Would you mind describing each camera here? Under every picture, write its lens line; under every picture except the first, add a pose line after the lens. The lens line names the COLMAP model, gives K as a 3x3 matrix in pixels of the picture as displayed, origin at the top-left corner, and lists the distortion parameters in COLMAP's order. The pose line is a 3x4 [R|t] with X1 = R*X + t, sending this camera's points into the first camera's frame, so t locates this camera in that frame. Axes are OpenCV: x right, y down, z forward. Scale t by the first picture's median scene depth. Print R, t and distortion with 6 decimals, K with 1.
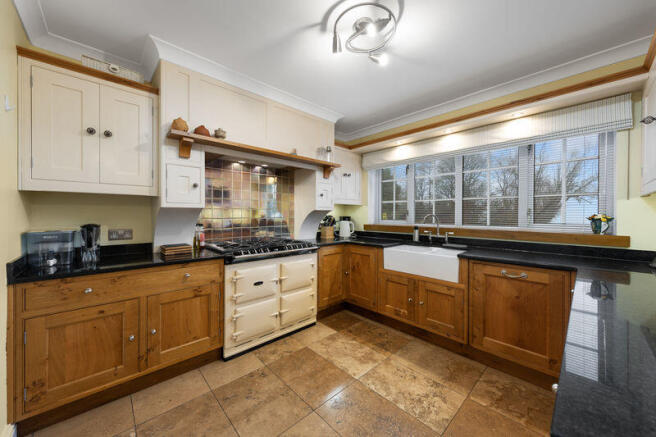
lens RADIAL K [[242.6, 0, 333.7], [0, 242.6, 215.0], [0, 0, 1]] dist [0.001701, -0.000009]
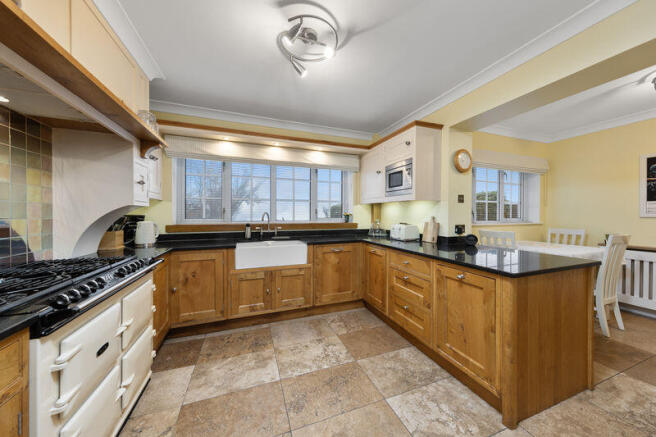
lens RADIAL K [[222.7, 0, 332.3], [0, 222.7, 214.5], [0, 0, 1]] dist [0.003043, 0.000090]
pose [[0.384661, -0.006245, 0.923037, -0.530203], [0.001474, 0.999980, 0.006152, 0.000466], [-0.923057, -0.001006, 0.384663, 0.369299]]
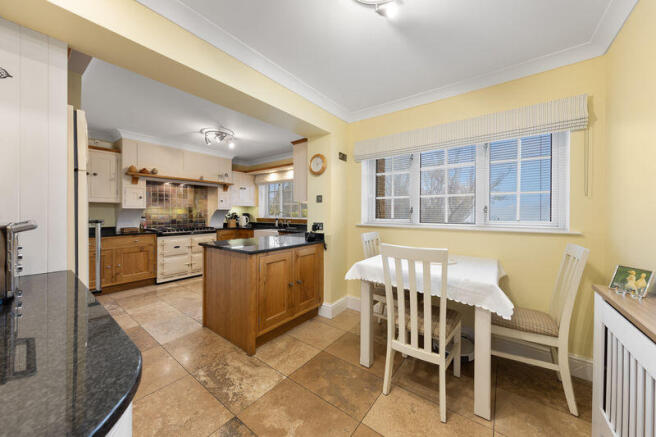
lens RADIAL K [[242.6, 0, 341.5], [0, 242.6, 212.9], [0, 0, 1]] dist [0.001701, -0.000009]
pose [[0.985575, 0.000356, 0.169236, 0.656422], [-0.000210, 1.000000, -0.000882, 0.007188], [-0.169236, 0.000834, 0.985575, -1.139509]]
